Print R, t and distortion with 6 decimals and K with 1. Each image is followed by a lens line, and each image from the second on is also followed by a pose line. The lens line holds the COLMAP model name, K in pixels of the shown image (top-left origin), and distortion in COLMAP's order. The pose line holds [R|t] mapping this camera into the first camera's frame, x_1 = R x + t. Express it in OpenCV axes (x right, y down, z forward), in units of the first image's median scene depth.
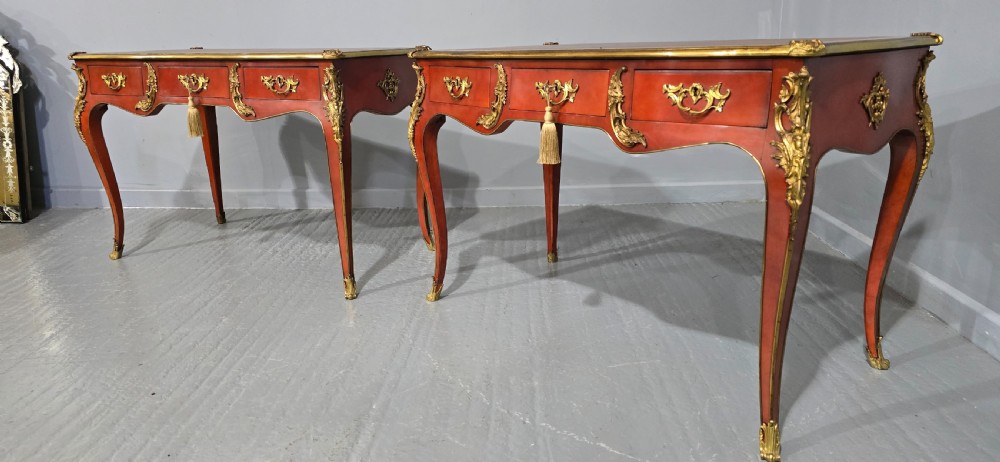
lens RADIAL K [[666.8, 0, 487.0], [0, 666.8, 221.9], [0, 0, 1]] dist [0.072047, -0.070629]
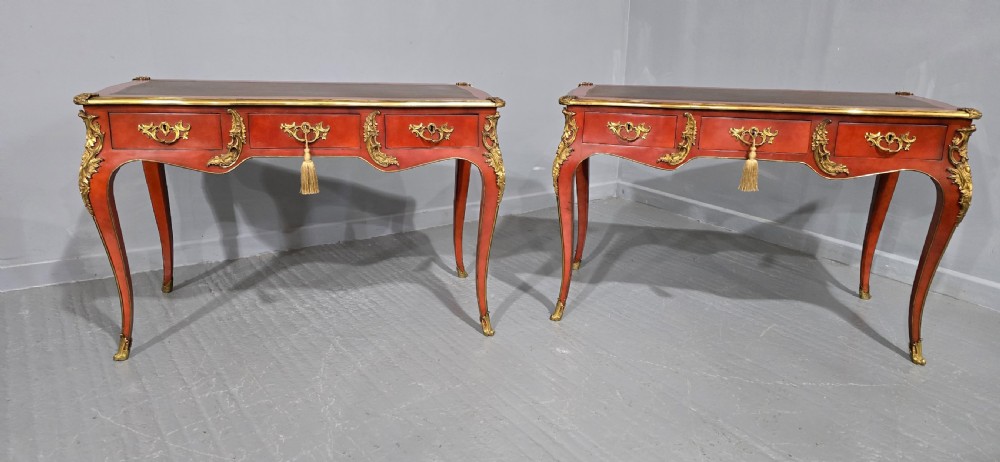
lens RADIAL K [[667.4, 0, 486.3], [0, 667.4, 224.3], [0, 0, 1]] dist [0.070275, -0.068947]
pose [[0.806162, -0.125301, 0.578275, -0.878282], [0.117038, 0.991779, 0.051740, -0.121440], [-0.580004, 0.025969, 0.814200, 0.186082]]
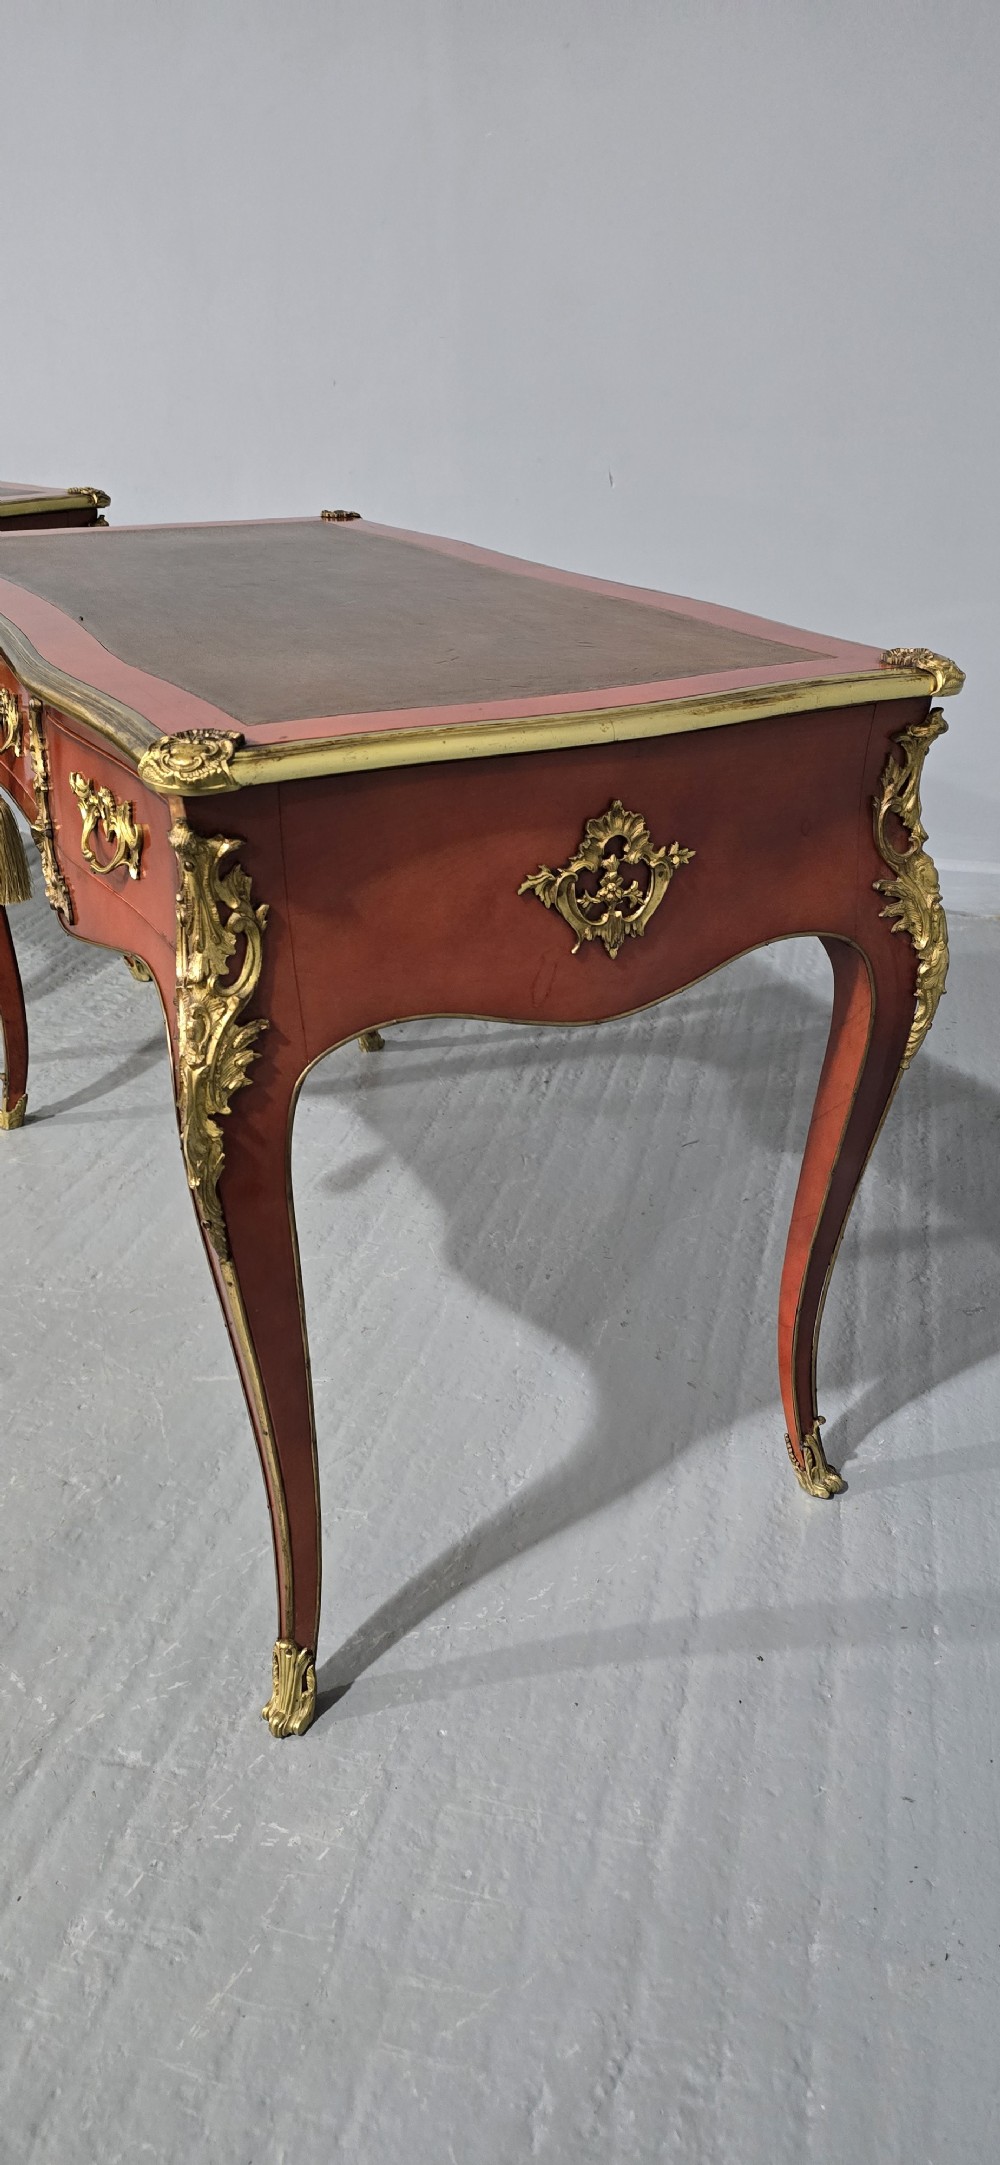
lens RADIAL K [[1441.7, 0, 515.8], [0, 1441.7, 1077.8], [0, 0, 1]] dist [0.083963, -0.089851]
pose [[0.978231, 0.119162, -0.169894, 0.445082], [-0.082874, 0.974907, 0.206609, -0.152991], [0.190250, -0.188032, 0.963561, 0.165745]]
